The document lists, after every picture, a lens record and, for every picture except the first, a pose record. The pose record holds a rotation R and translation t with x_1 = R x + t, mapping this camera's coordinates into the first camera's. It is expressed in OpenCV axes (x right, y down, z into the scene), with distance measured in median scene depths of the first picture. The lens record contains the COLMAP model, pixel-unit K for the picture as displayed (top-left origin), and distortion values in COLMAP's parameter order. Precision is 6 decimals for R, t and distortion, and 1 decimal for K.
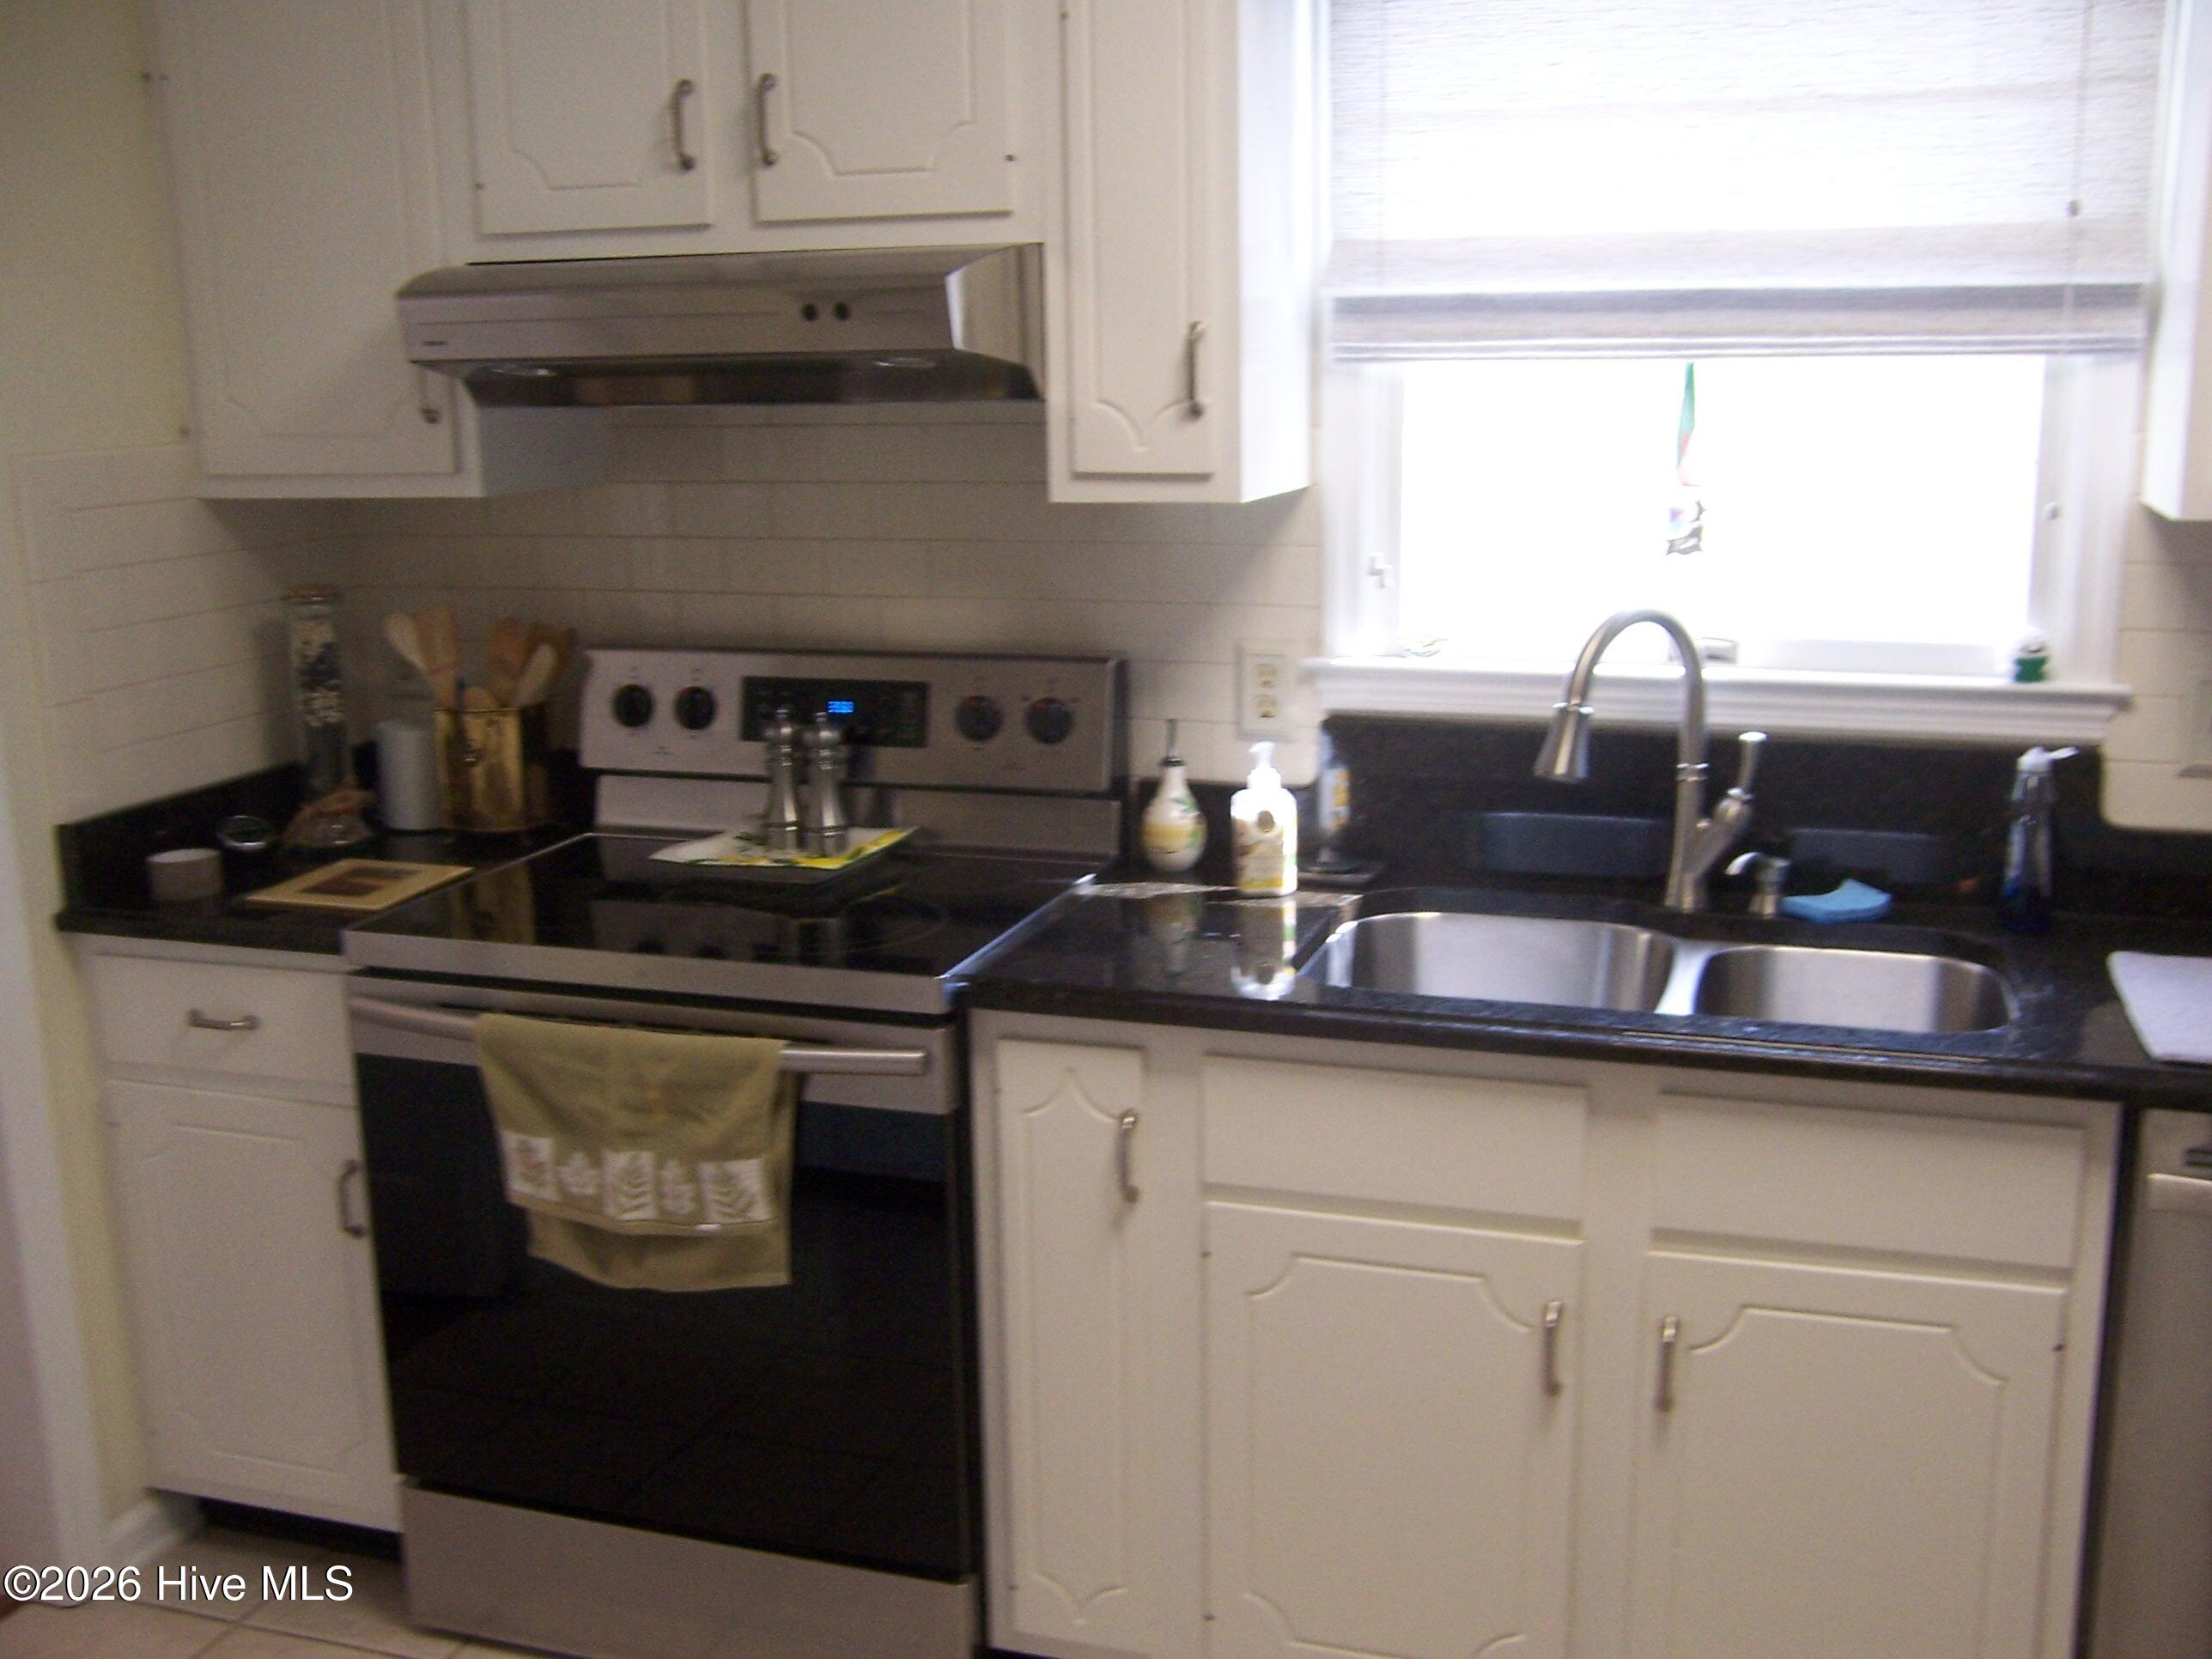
lens RADIAL K [[2239.4, 0, 1106.0], [0, 2239.4, 829.5], [0, 0, 1]] dist [-0.187369, 0.315489]
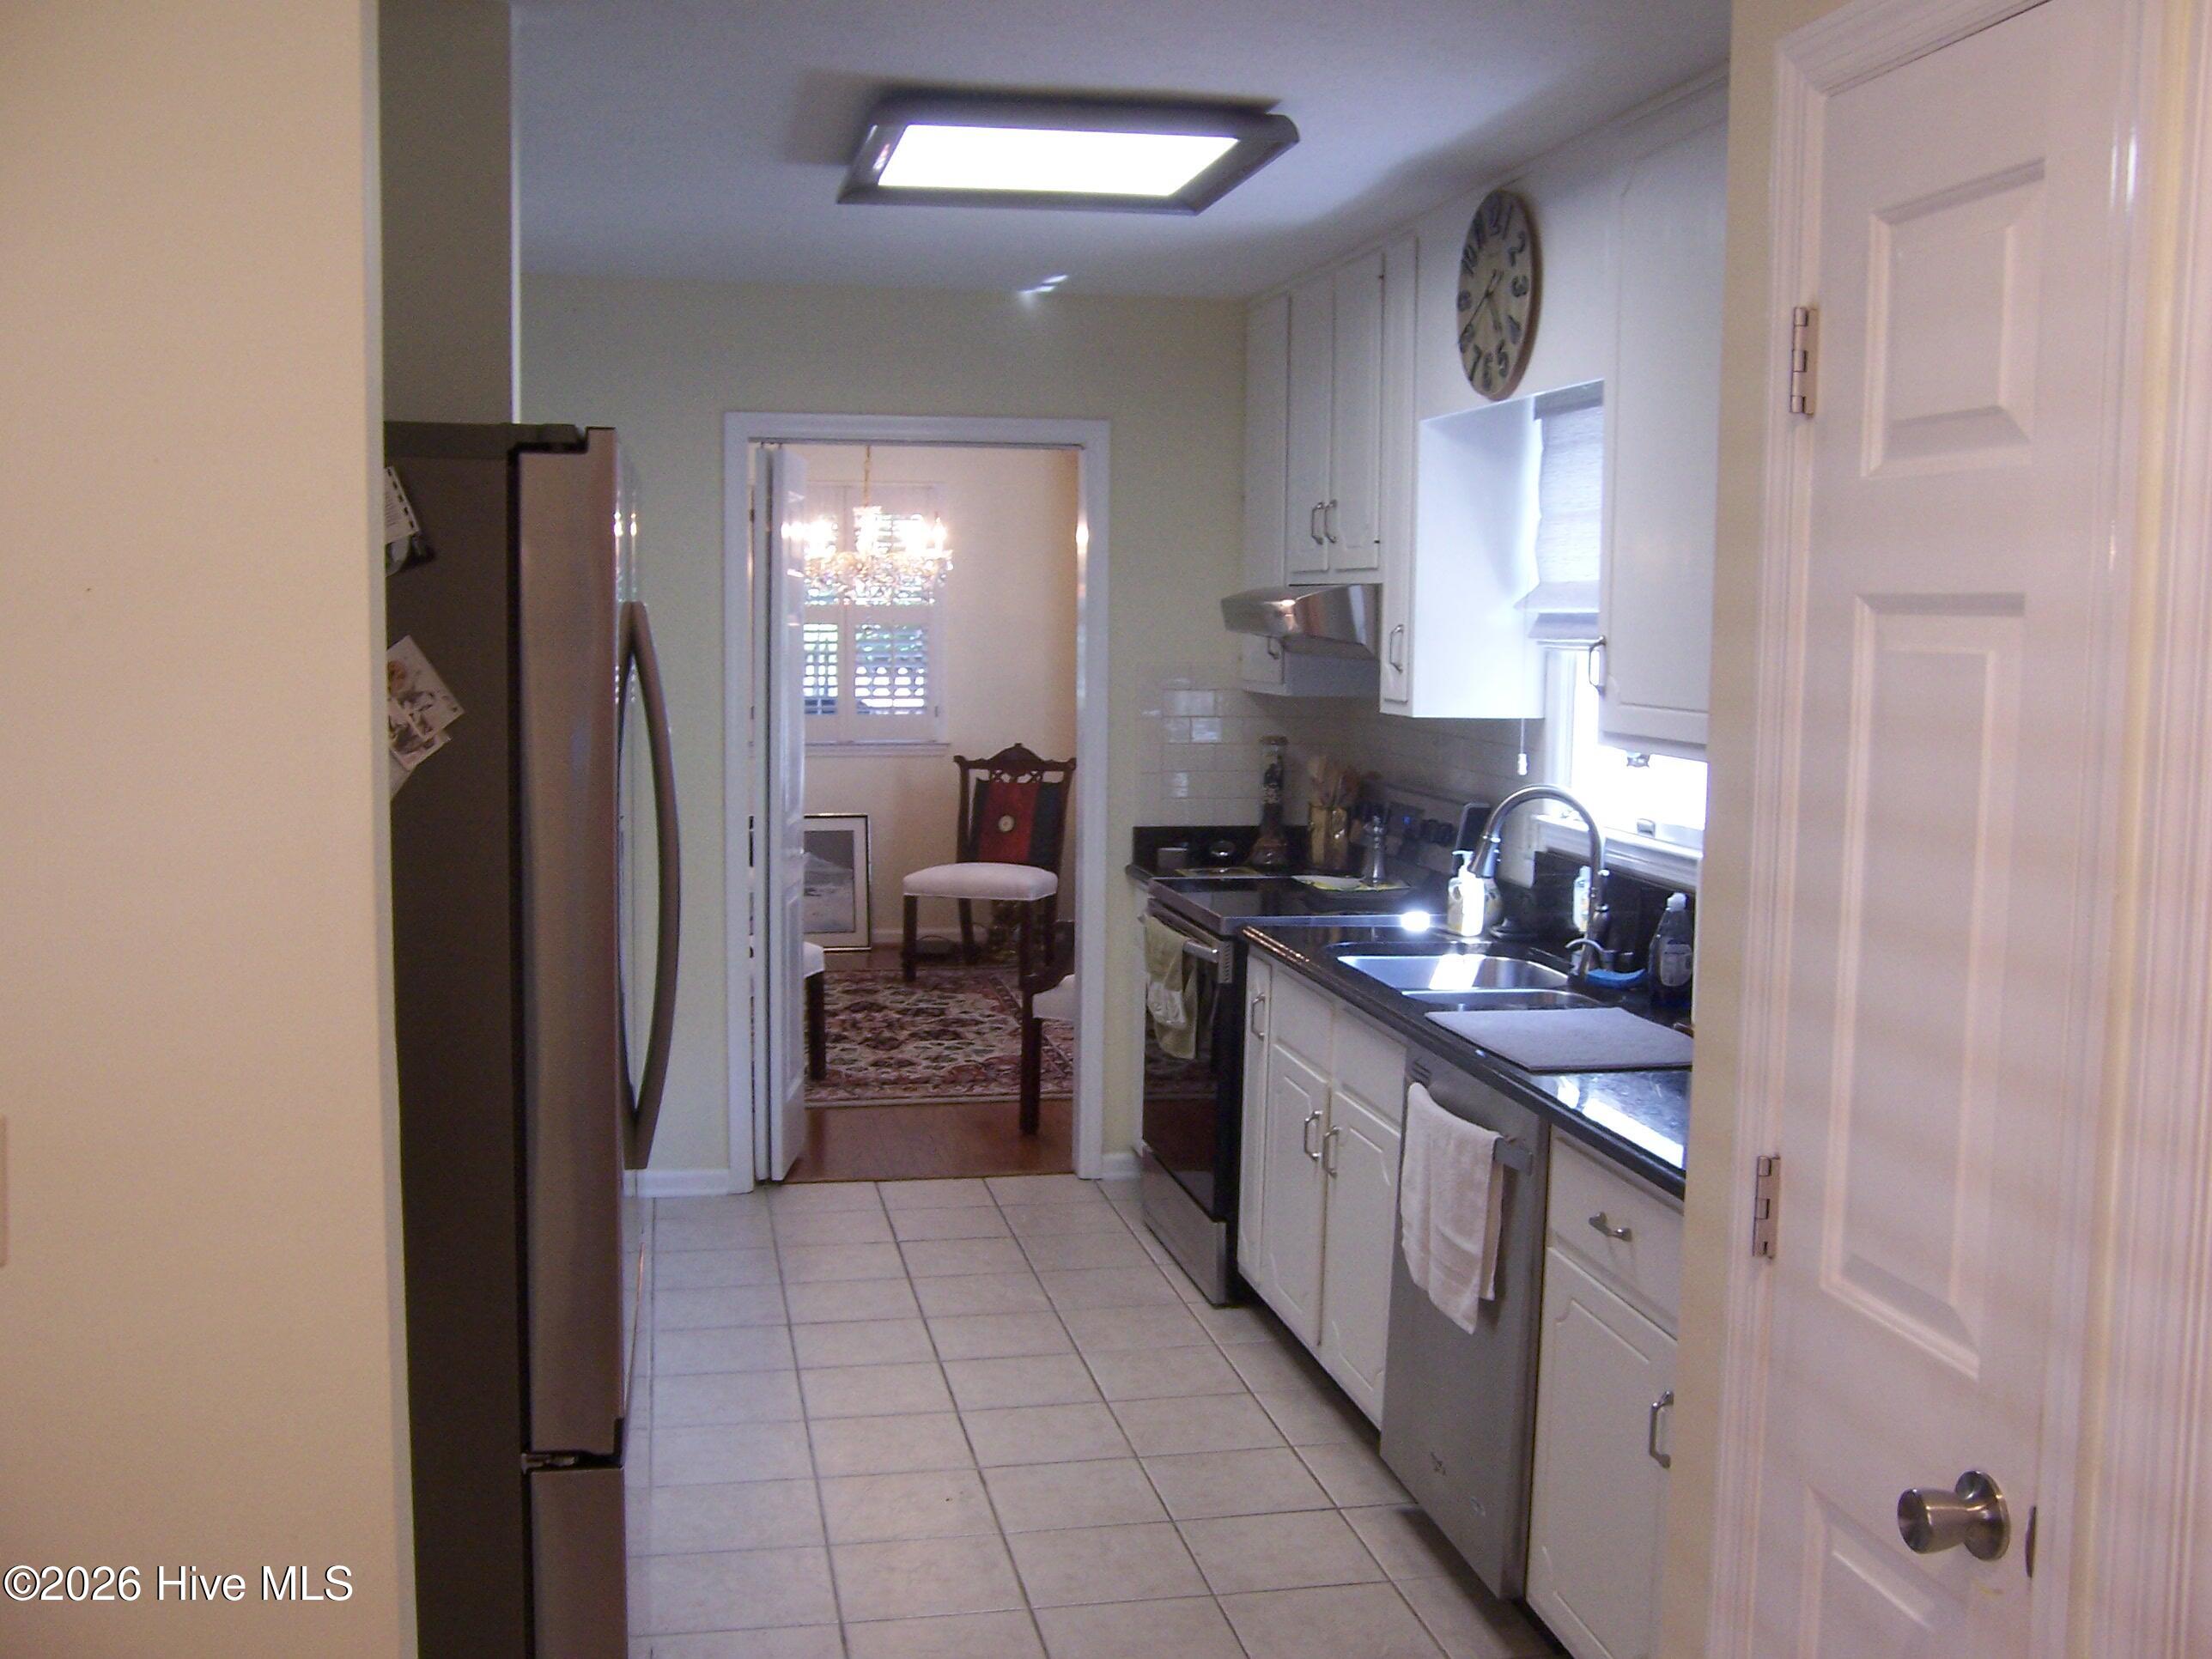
lens RADIAL K [[2239.4, 0, 1106.0], [0, 2239.4, 829.5], [0, 0, 1]] dist [-0.187369, 0.315489]
pose [[0.477598, 0.103573, -0.872452, 1.586978], [-0.200224, 0.979727, 0.006701, -0.009562], [0.855459, 0.171486, 0.488654, -0.158418]]
